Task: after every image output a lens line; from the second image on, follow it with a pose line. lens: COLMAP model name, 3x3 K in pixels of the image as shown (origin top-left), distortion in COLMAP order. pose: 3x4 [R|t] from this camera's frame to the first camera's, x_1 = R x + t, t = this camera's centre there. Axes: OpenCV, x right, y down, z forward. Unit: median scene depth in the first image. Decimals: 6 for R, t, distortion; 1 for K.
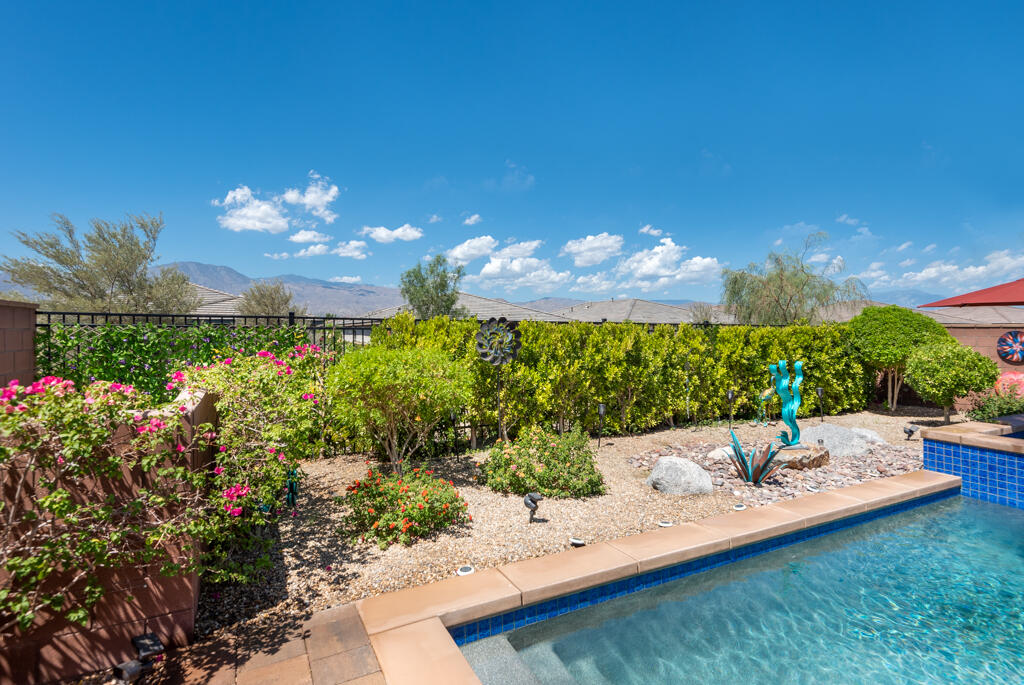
lens RADIAL K [[532.6, 0, 544.2], [0, 532.6, 344.8], [0, 0, 1]] dist [0.027365, -0.021780]
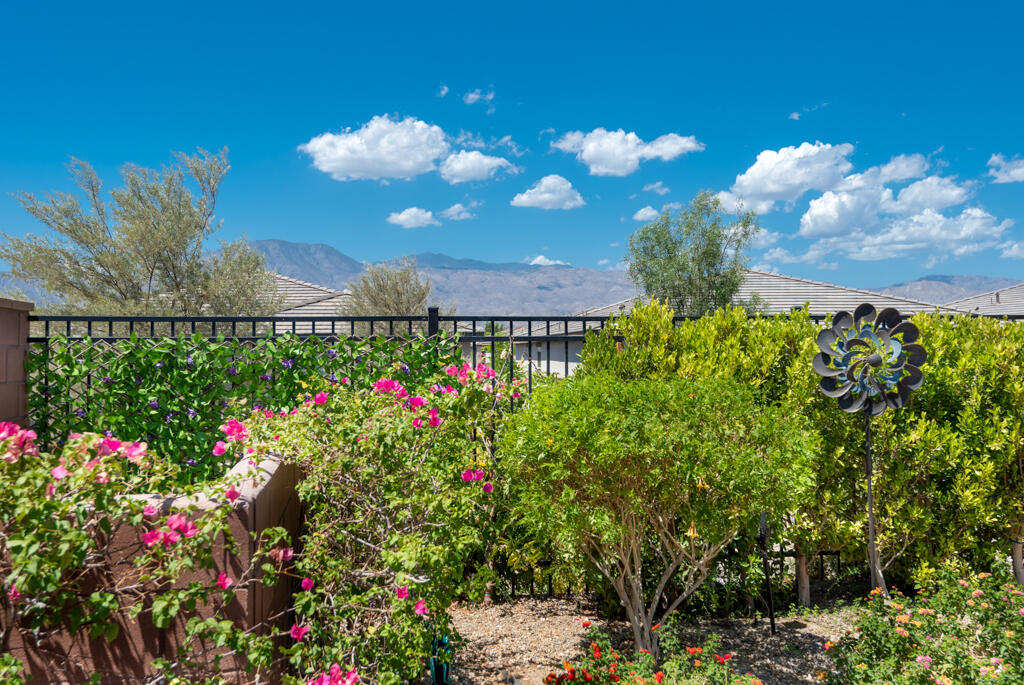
lens RADIAL K [[787.2, 0, 514.0], [0, 787.2, 382.3], [0, 0, 1]] dist [0.015568, -0.000227]
pose [[0.952317, -0.010507, -0.304929, -0.178799], [0.001028, 0.999512, -0.031230, 0.033573], [0.305109, 0.029427, 0.951863, 0.326850]]
